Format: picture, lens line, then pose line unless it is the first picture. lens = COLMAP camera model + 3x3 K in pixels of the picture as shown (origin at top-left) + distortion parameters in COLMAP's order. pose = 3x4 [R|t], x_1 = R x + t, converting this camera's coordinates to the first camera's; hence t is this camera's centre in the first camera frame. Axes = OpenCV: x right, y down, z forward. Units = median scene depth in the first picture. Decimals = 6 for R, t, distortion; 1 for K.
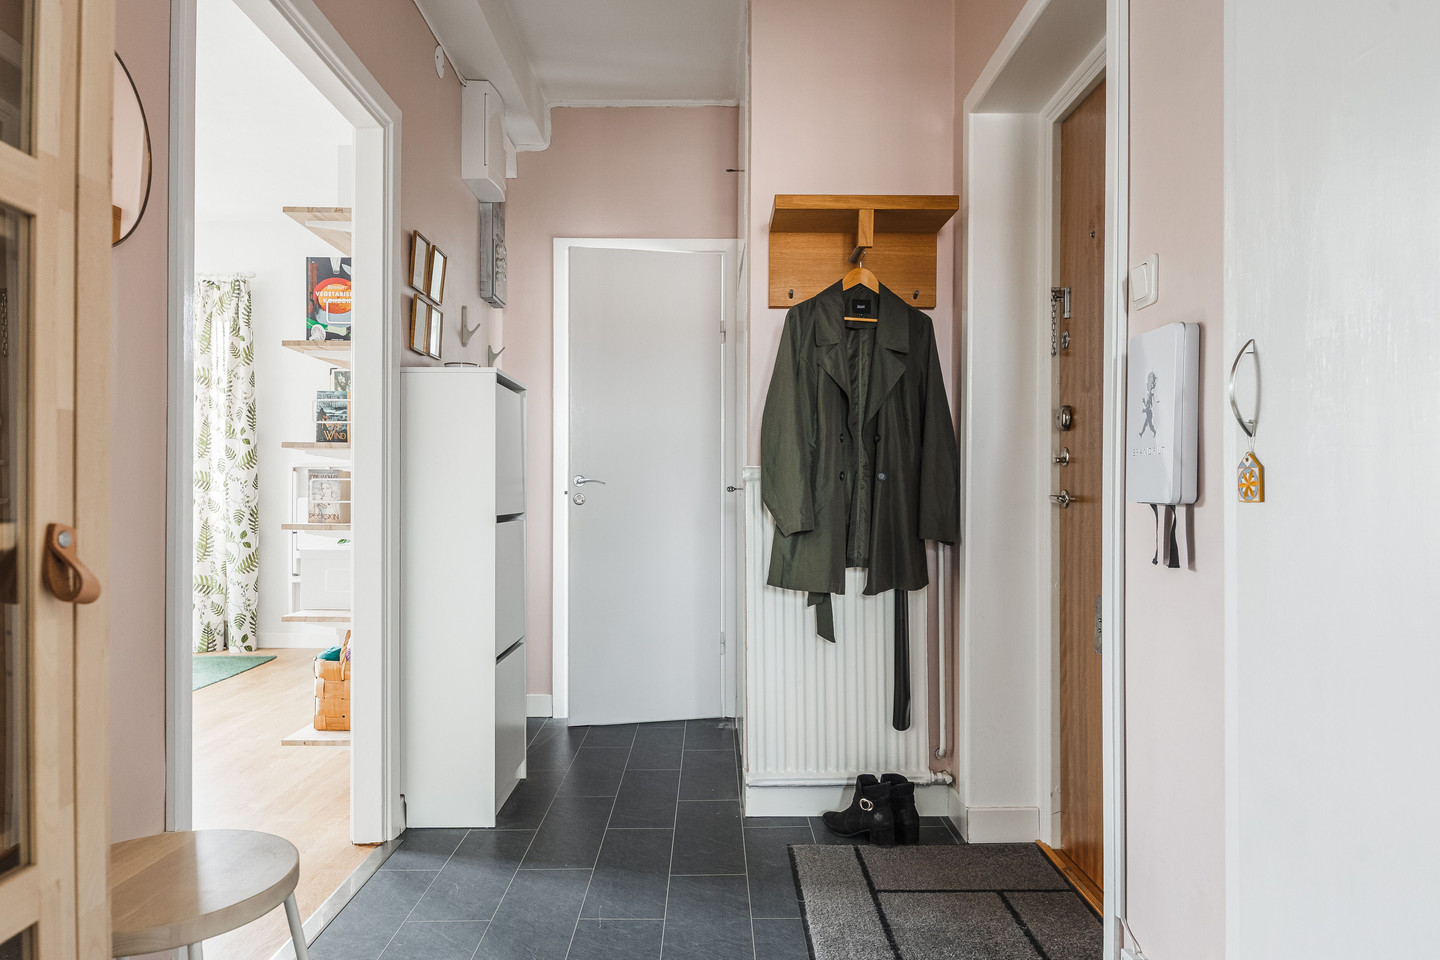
lens RADIAL K [[979.7, 0, 716.6], [0, 979.7, 484.2], [0, 0, 1]] dist [0.004252, 0.000306]
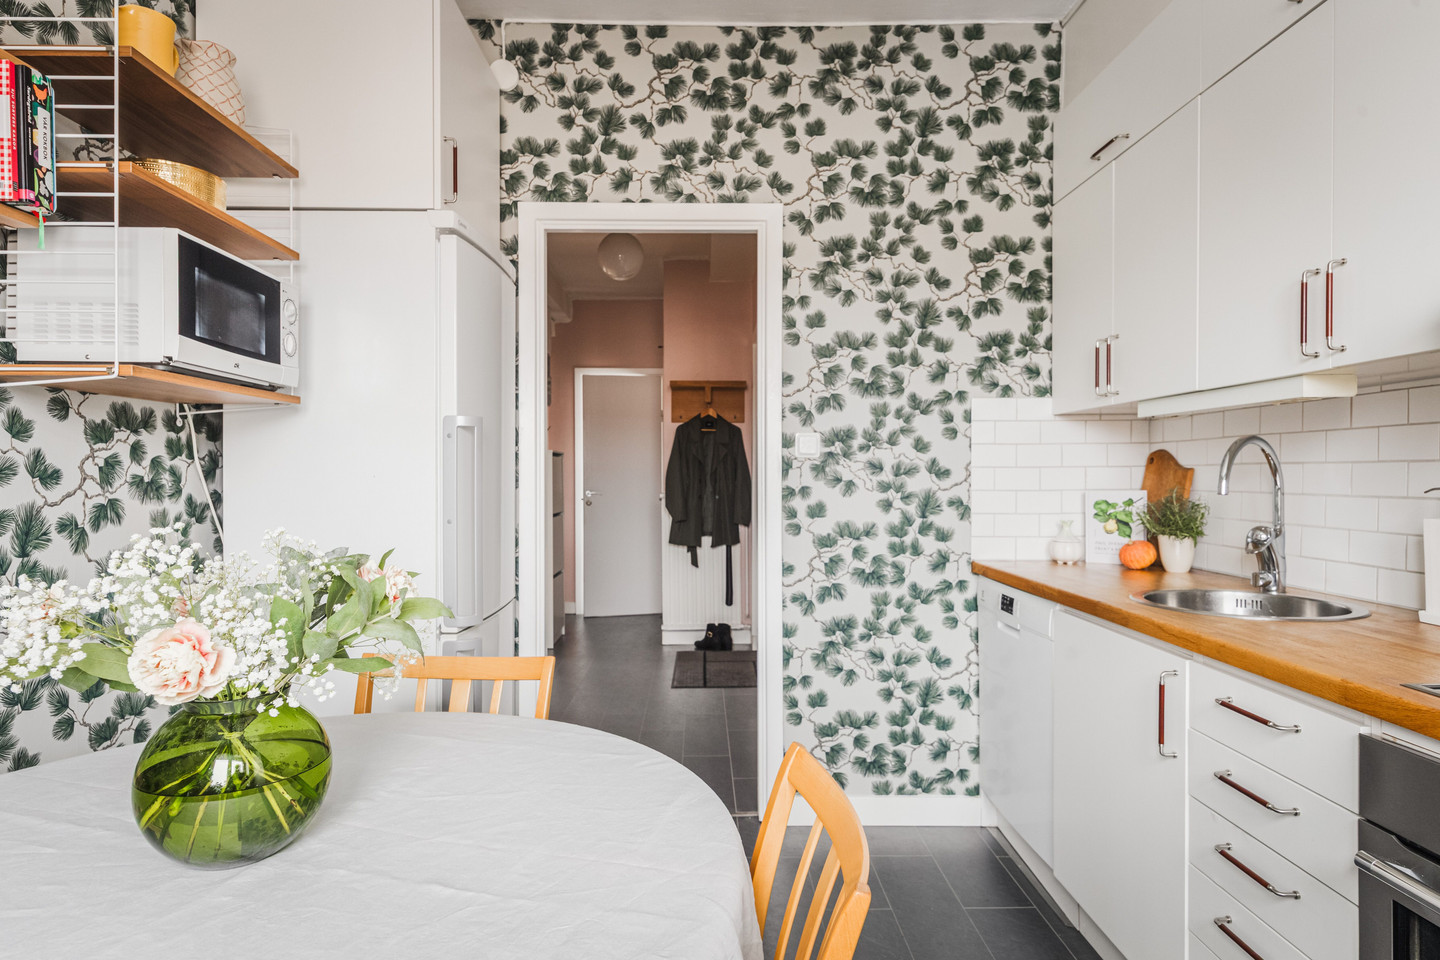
lens RADIAL K [[816.6, 0, 723.9], [0, 816.6, 476.4], [0, 0, 1]] dist [0.002087, 0.000029]
pose [[0.999713, -0.005599, 0.023305, 0.134676], [0.005304, 0.999906, 0.012680, -0.080266], [-0.023374, -0.012552, 0.999648, -0.937517]]
